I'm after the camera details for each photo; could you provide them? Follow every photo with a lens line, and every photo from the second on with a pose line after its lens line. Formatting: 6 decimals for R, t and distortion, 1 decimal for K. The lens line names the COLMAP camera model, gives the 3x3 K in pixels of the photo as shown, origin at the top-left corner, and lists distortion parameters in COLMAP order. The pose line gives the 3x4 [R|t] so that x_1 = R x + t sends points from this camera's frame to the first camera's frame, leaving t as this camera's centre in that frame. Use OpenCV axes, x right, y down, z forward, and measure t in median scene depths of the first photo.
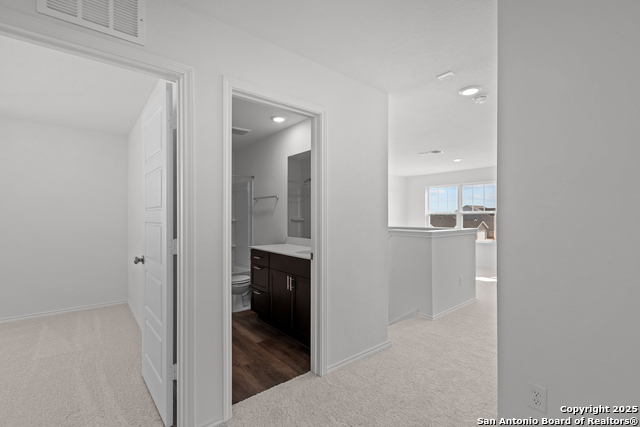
lens RADIAL K [[289.4, 0, 321.0], [0, 289.4, 214.8], [0, 0, 1]] dist [-0.001334, 0.000849]
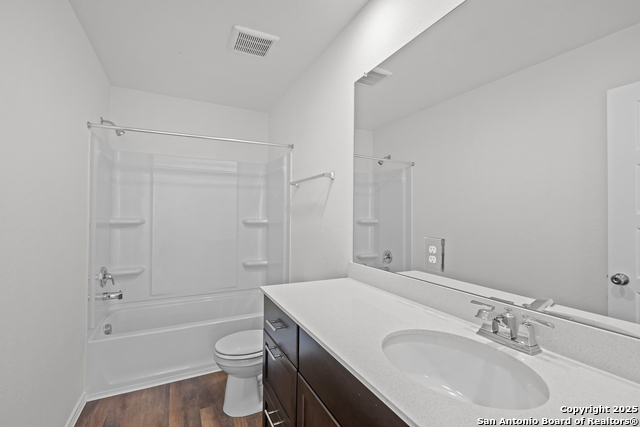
lens RADIAL K [[289.4, 0, 318.9], [0, 289.4, 213.9], [0, 0, 1]] dist [-0.001334, 0.000849]
pose [[0.974154, 0.006132, -0.225802, -0.054115], [-0.007028, 0.999970, -0.003166, 0.002804], [0.225775, 0.004671, 0.974168, 0.456042]]
